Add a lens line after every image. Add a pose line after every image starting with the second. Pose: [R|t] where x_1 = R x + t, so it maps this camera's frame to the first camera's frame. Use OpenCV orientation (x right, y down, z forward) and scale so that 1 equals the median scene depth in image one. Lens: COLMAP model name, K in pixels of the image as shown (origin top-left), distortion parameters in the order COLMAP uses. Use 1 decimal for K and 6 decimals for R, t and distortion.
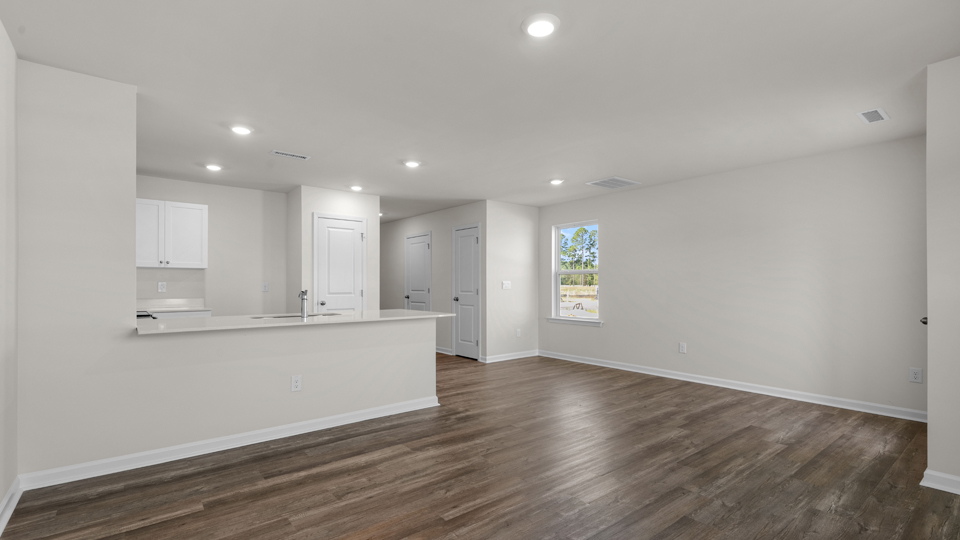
lens RADIAL K [[446.7, 0, 475.8], [0, 446.7, 278.2], [0, 0, 1]] dist [0.007199, 0.000323]
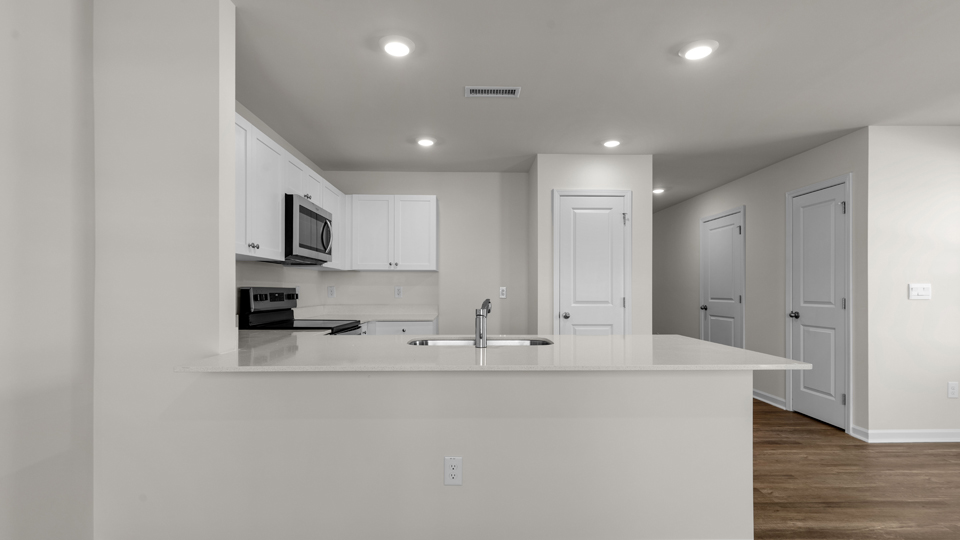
lens RADIAL K [[446.7, 0, 475.1], [0, 446.7, 289.0], [0, 0, 1]] dist [0.007199, 0.000323]
pose [[0.798969, 0.001709, -0.601370, -0.029261], [0.006806, 0.999906, 0.011885, 0.003774], [0.601334, -0.013589, 0.798882, 0.332047]]
